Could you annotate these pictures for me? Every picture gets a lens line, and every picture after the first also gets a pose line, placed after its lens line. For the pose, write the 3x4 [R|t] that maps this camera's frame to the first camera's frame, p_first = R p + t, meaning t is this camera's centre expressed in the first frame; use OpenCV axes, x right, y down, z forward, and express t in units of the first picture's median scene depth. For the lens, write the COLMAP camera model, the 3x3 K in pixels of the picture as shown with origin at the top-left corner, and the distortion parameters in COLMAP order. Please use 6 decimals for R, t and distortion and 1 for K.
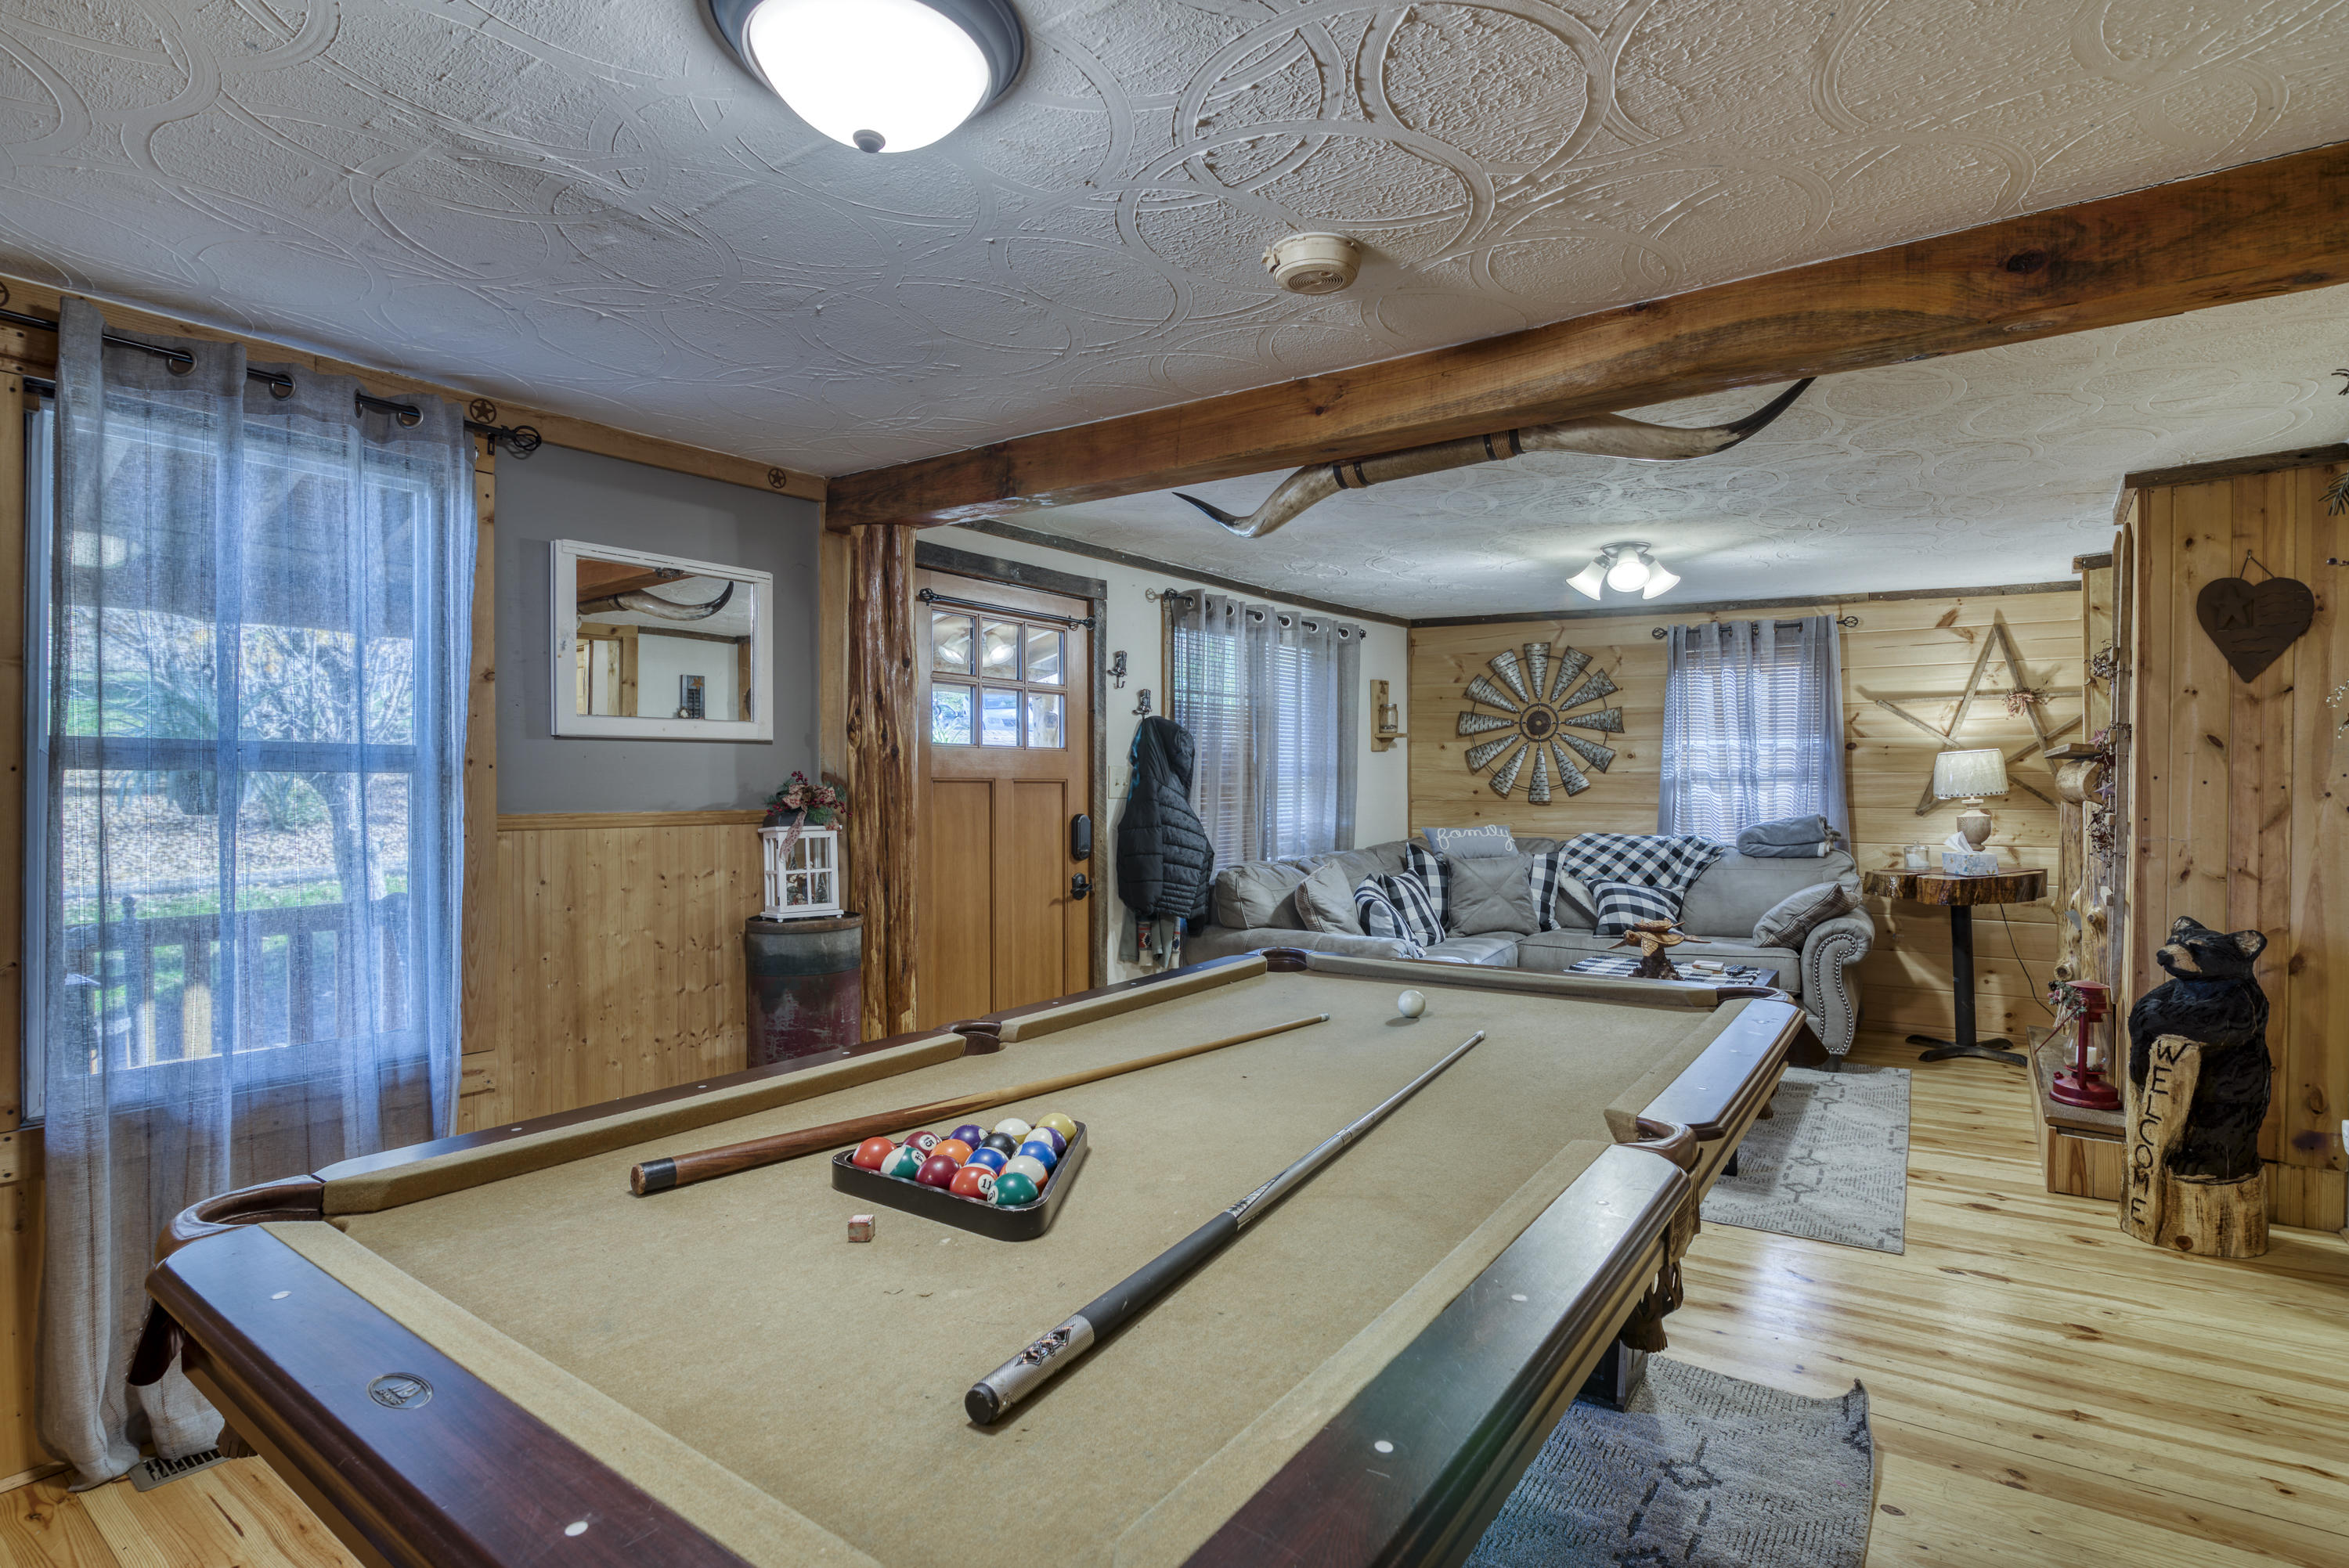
lens RADIAL K [[1063.8, 0, 1288.7], [0, 1063.8, 785.5], [0, 0, 1]] dist [-0.021154, 0.001373]
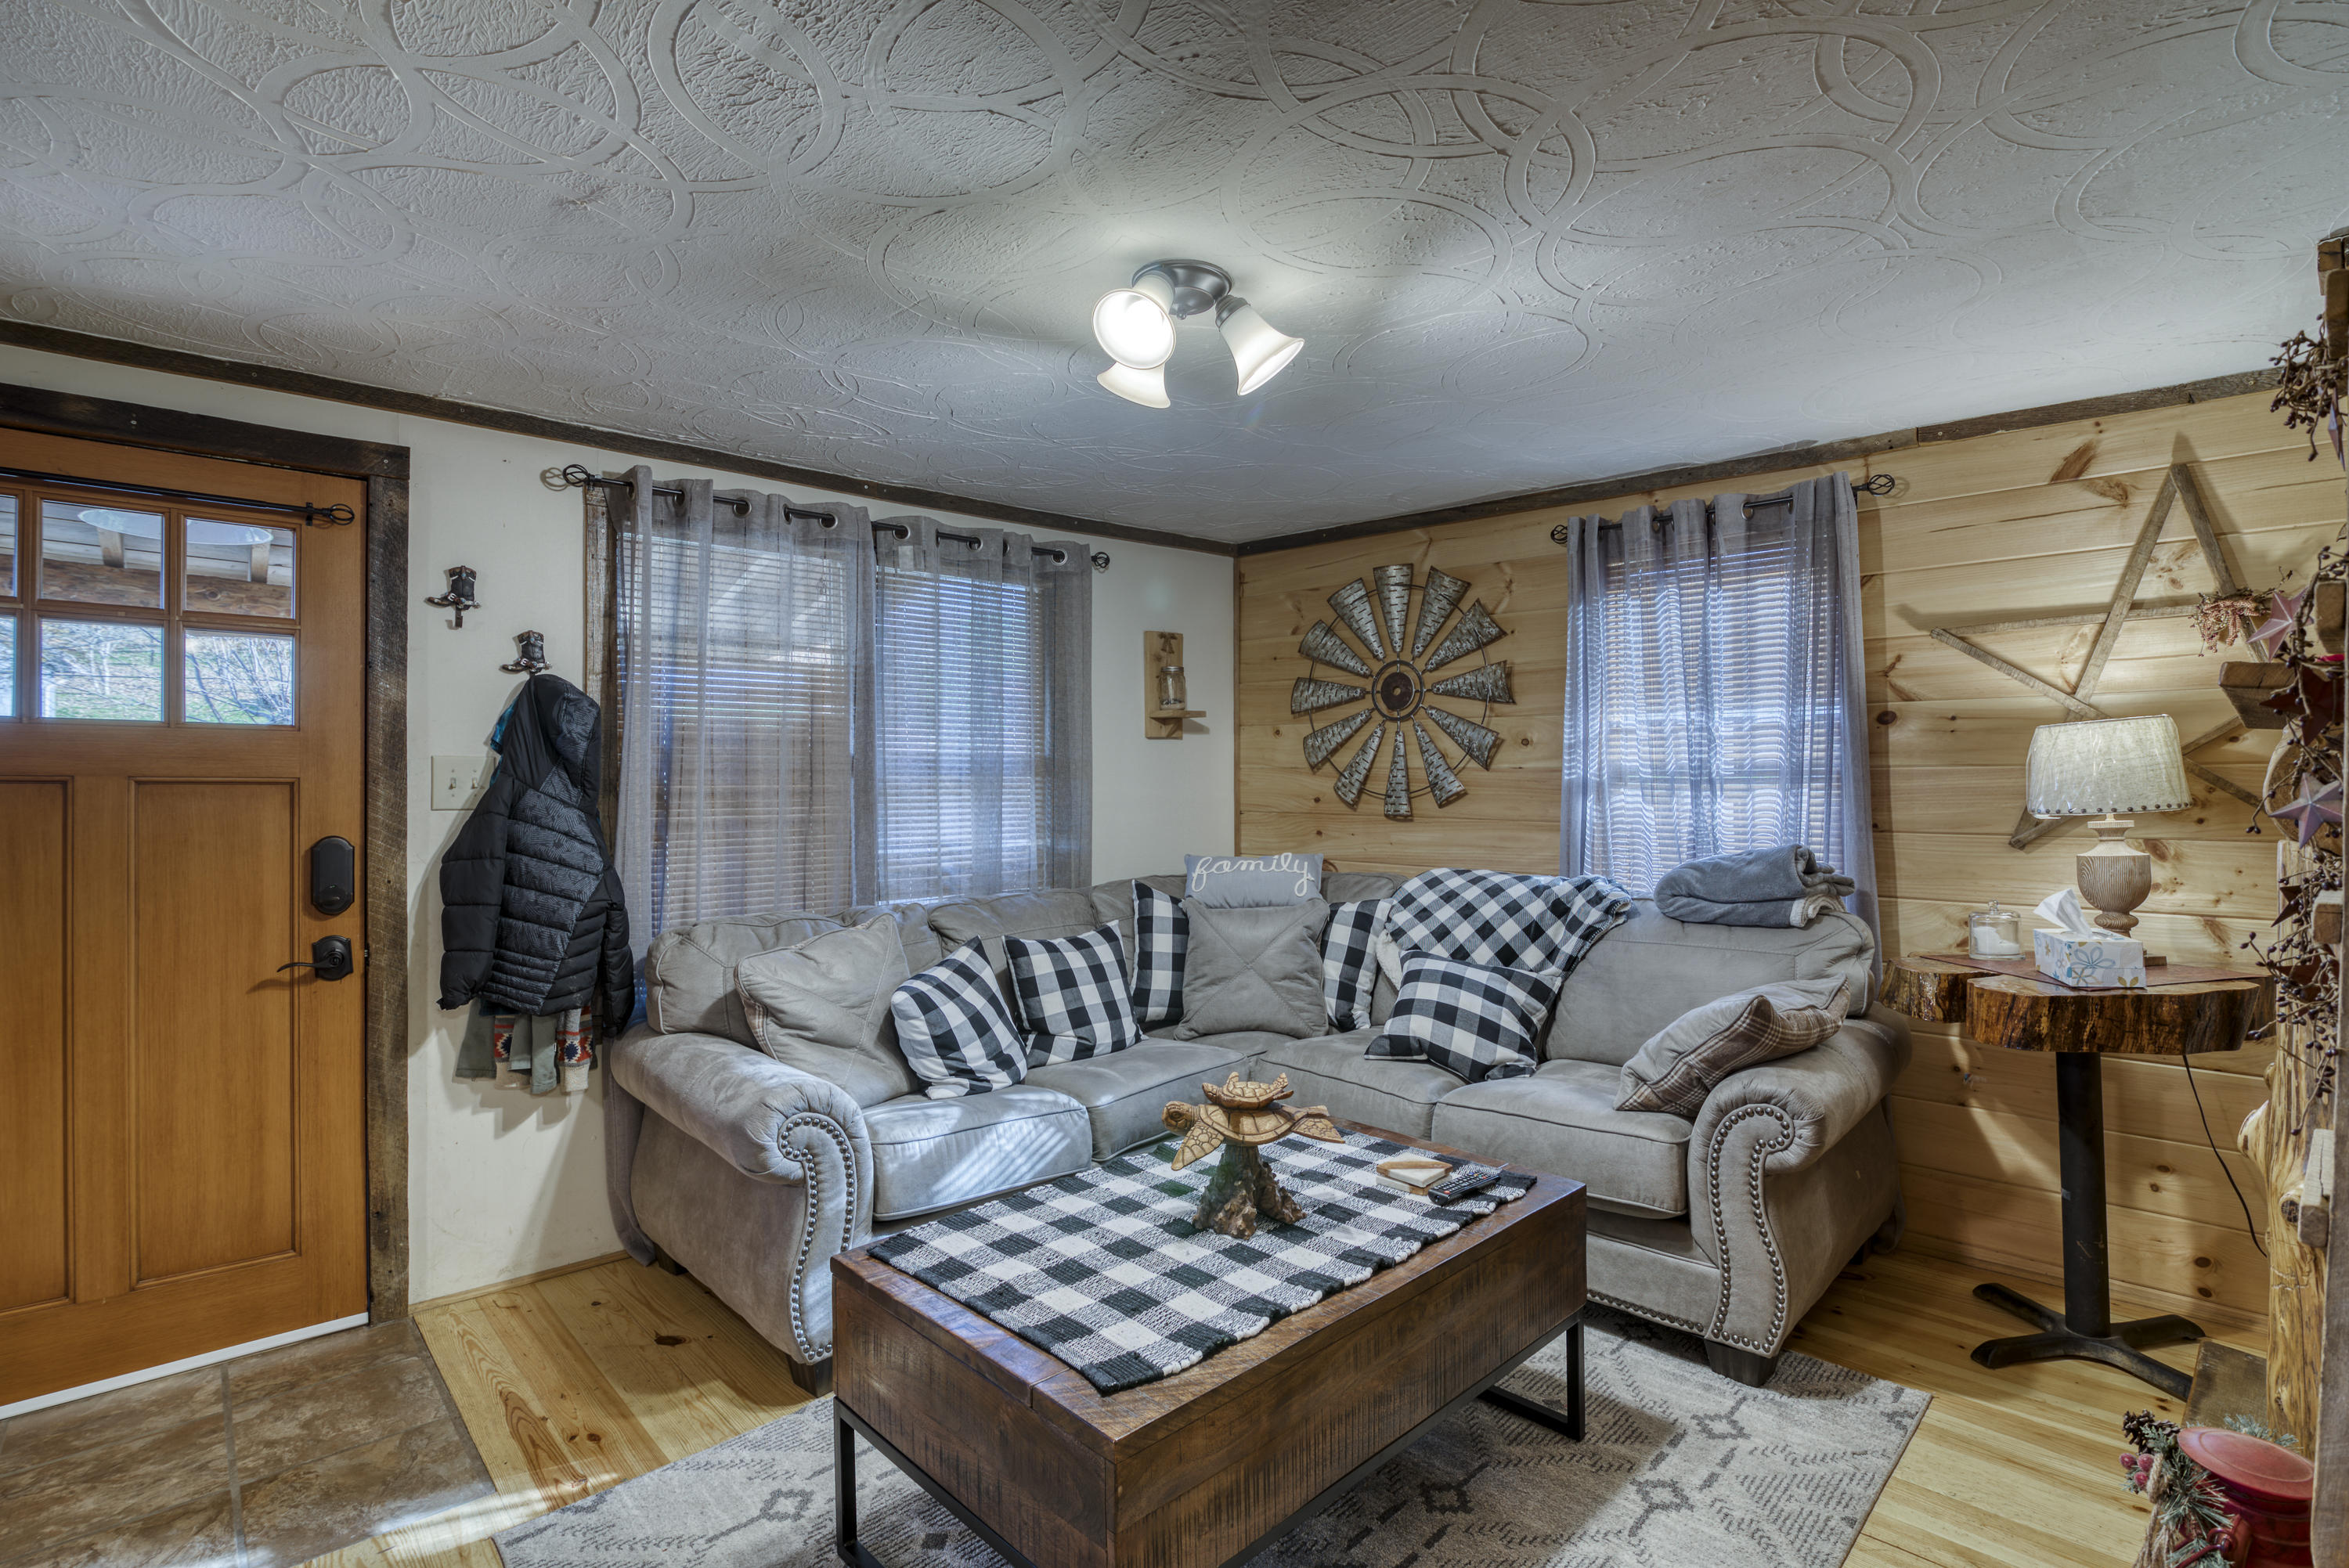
lens RADIAL K [[1063.8, 0, 1298.5], [0, 1063.8, 787.1], [0, 0, 1]] dist [-0.021154, 0.001373]
pose [[0.979260, 0.001257, -0.202606, 0.358047], [-0.001816, 0.999995, -0.002575, -0.000119], [0.202602, 0.002890, 0.979257, 0.424704]]
